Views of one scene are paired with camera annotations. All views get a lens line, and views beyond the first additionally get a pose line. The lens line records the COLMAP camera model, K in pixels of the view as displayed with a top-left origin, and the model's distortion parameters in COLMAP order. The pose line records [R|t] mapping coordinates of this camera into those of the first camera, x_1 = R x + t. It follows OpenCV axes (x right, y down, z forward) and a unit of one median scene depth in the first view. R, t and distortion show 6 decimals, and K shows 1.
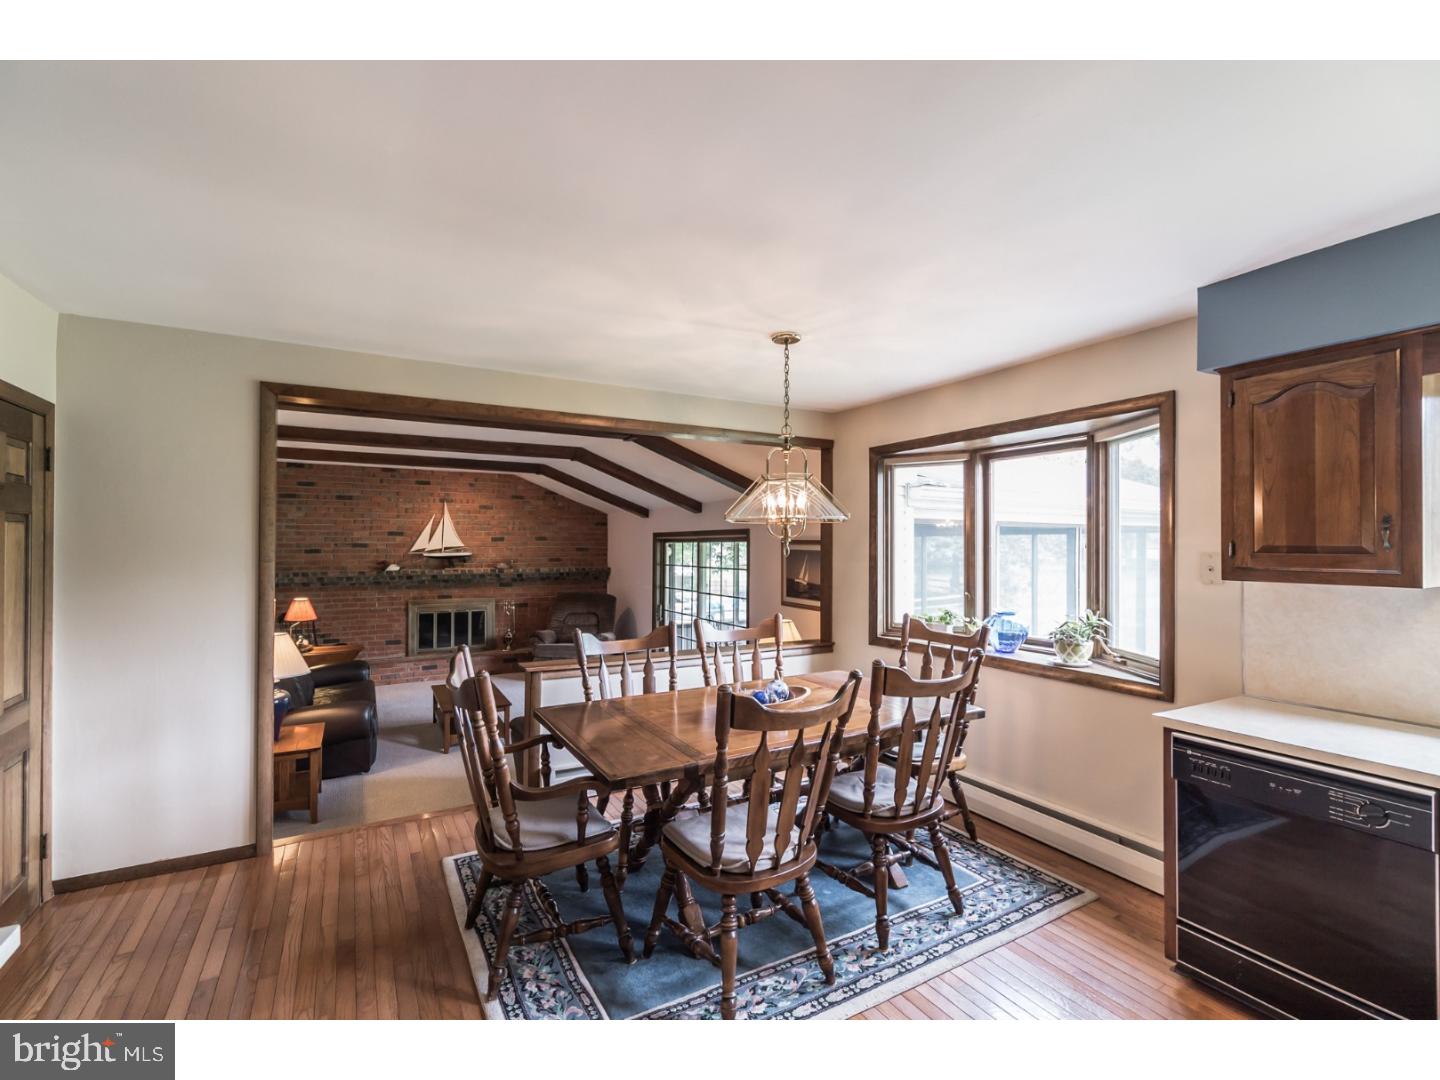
lens RADIAL K [[654.5, 0, 720.0], [0, 654.5, 540.0], [0, 0, 1]] dist [-0.000191, -0.000075]
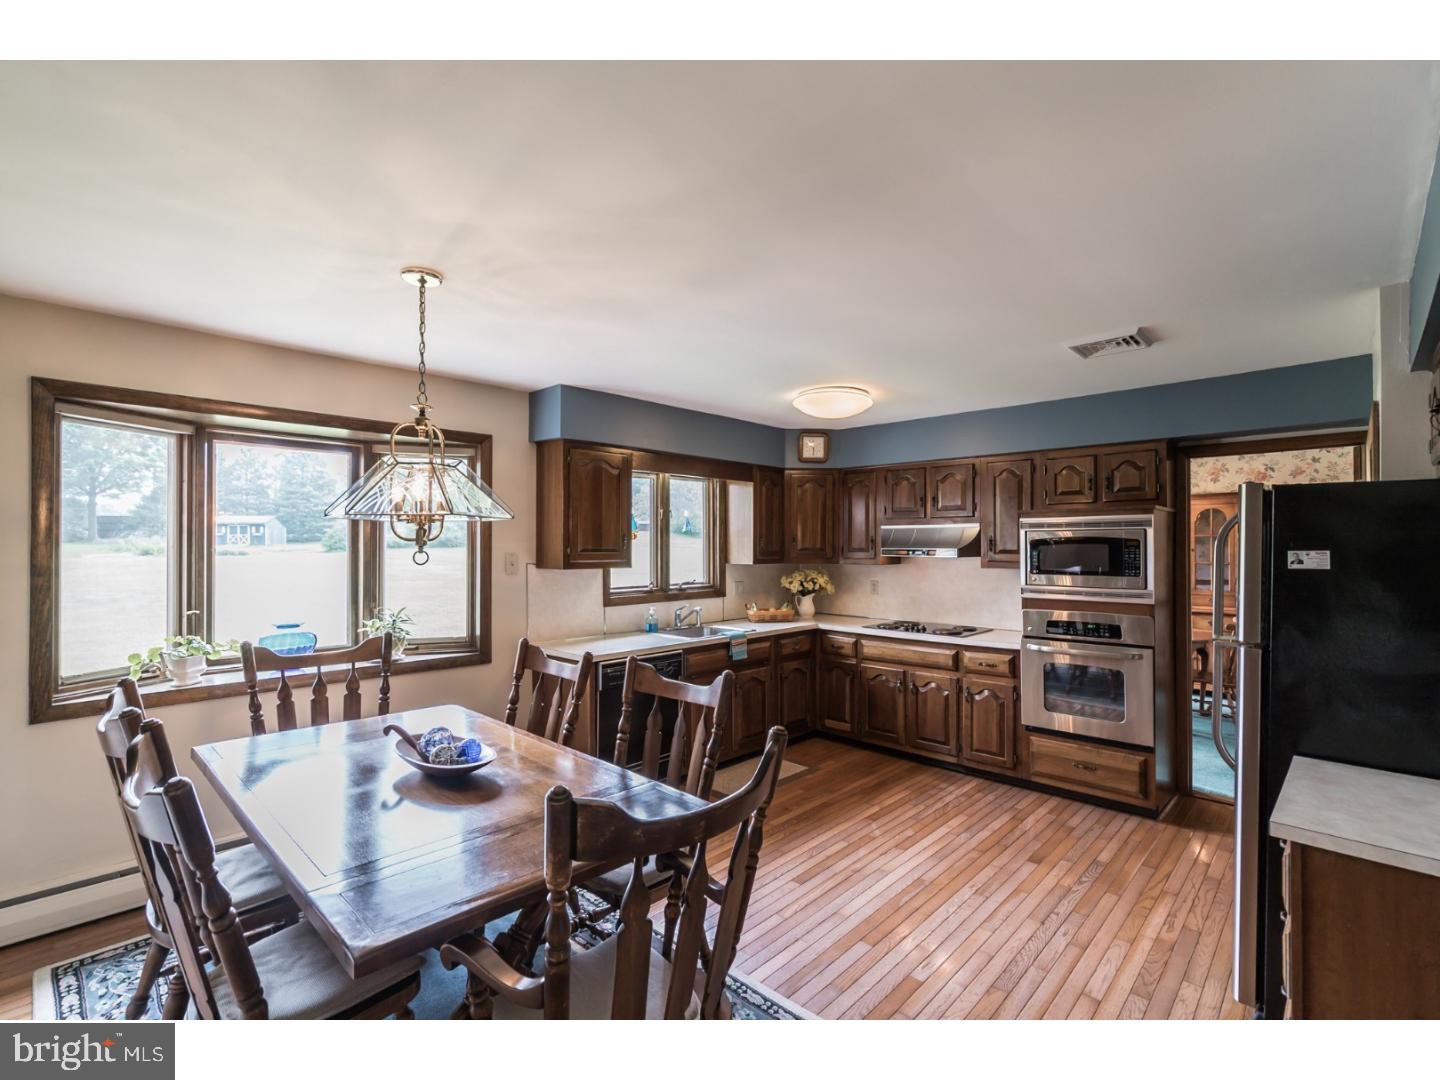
lens RADIAL K [[654.5, 0, 720.0], [0, 654.5, 540.0], [0, 0, 1]] dist [-0.000191, -0.000075]
pose [[-0.284595, 0.002137, 0.958645, -0.615742], [-0.012336, 0.999907, -0.005892, -0.005843], [-0.958568, -0.013503, -0.284542, 0.757733]]
